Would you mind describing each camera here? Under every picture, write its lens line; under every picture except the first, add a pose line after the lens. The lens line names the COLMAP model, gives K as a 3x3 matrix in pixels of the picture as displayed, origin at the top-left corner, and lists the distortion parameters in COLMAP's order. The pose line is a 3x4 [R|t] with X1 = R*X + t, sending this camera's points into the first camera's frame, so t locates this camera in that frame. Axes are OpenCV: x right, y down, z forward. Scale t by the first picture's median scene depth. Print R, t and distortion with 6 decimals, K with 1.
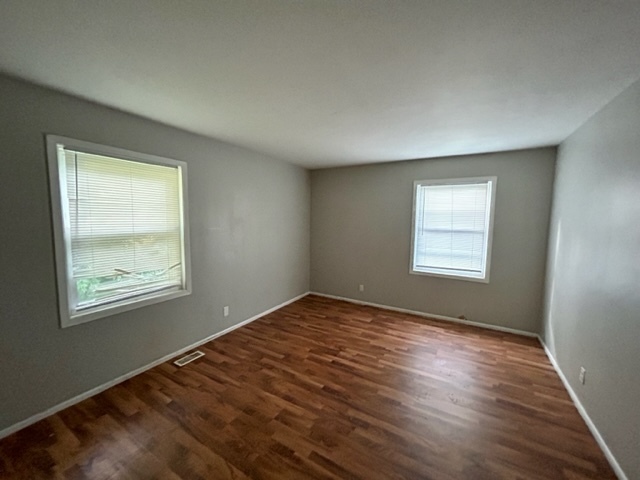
lens RADIAL K [[255.8, 0, 320.0], [0, 255.8, 240.0], [0, 0, 1]] dist [-0.000183, -0.000114]
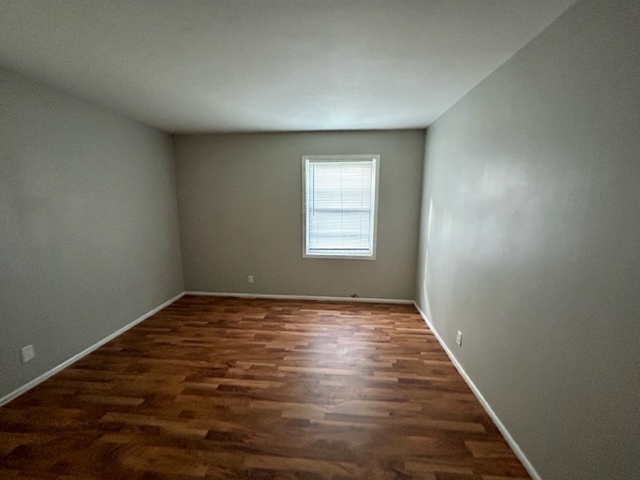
lens RADIAL K [[255.8, 0, 320.0], [0, 255.8, 240.0], [0, 0, 1]] dist [-0.000183, -0.000114]
pose [[0.904057, -0.076025, 0.420597, 0.028074], [0.044925, 0.995505, 0.083378, -0.008395], [-0.425045, -0.056483, 0.903408, 0.176015]]
